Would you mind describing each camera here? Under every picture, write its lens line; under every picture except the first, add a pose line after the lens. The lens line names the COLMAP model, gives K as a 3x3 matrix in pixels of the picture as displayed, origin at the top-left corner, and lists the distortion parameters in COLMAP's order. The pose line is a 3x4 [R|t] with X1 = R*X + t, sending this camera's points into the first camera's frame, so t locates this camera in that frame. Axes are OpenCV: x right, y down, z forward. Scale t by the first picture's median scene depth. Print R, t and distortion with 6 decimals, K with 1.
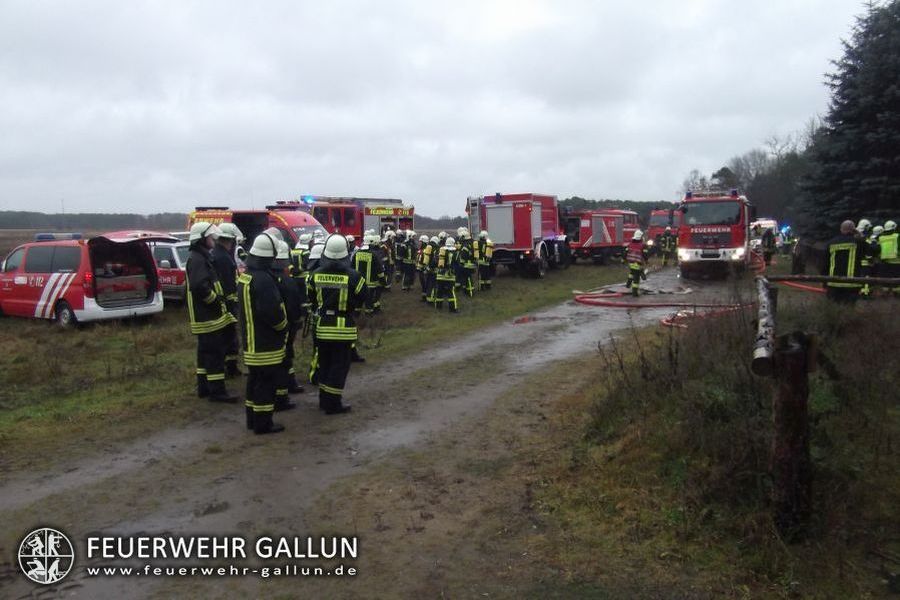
lens RADIAL K [[734.9, 0, 451.8], [0, 734.9, 297.6], [0, 0, 1]] dist [0.051672, 0.002568]
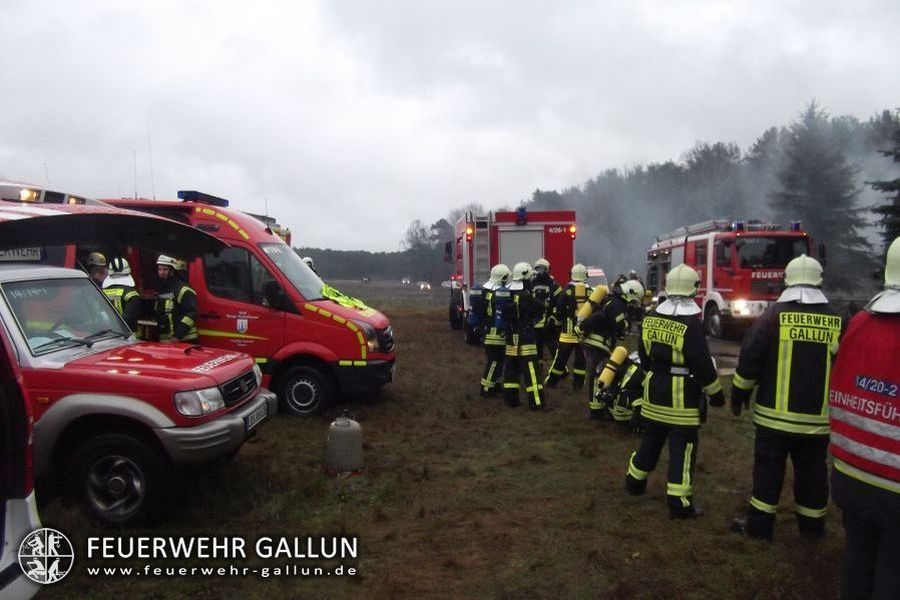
lens RADIAL K [[734.9, 0, 446.7], [0, 734.9, 300.3], [0, 0, 1]] dist [0.051672, 0.002568]
pose [[0.908421, 0.007883, 0.417982, -0.252778], [0.018011, 0.998156, -0.057969, -0.028503], [-0.417668, 0.060188, 0.906604, 0.458952]]
